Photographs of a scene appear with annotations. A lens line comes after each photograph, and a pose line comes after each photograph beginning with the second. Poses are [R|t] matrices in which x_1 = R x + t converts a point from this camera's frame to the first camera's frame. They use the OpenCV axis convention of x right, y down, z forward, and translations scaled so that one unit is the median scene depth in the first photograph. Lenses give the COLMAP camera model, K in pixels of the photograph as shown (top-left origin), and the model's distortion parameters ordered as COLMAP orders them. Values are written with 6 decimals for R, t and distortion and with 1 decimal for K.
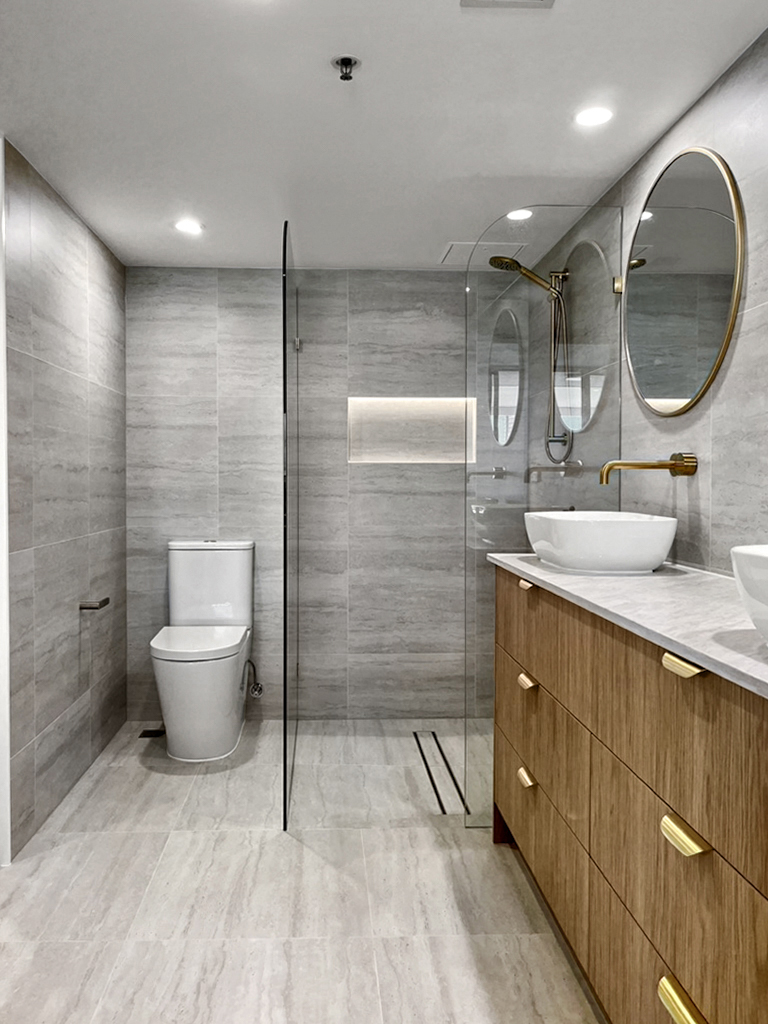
lens RADIAL K [[797.1, 0, 384.0], [0, 797.1, 512.0], [0, 0, 1]] dist [0.032208, -0.005085]
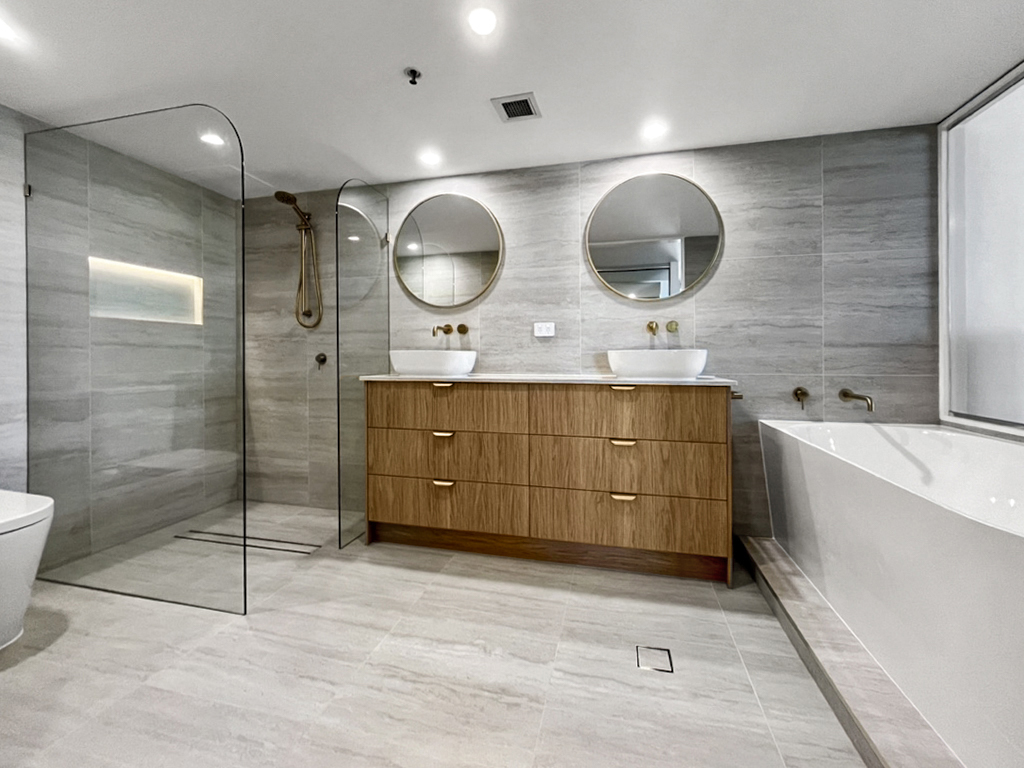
lens RADIAL K [[411.2, 0, 513.8], [0, 411.2, 363.0], [0, 0, 1]] dist [0.000432, 0.000137]
pose [[0.305903, -0.017239, 0.951907, -0.562879], [0.040516, 0.999166, 0.005075, 0.030481], [-0.951200, 0.037015, 0.306346, 0.396334]]
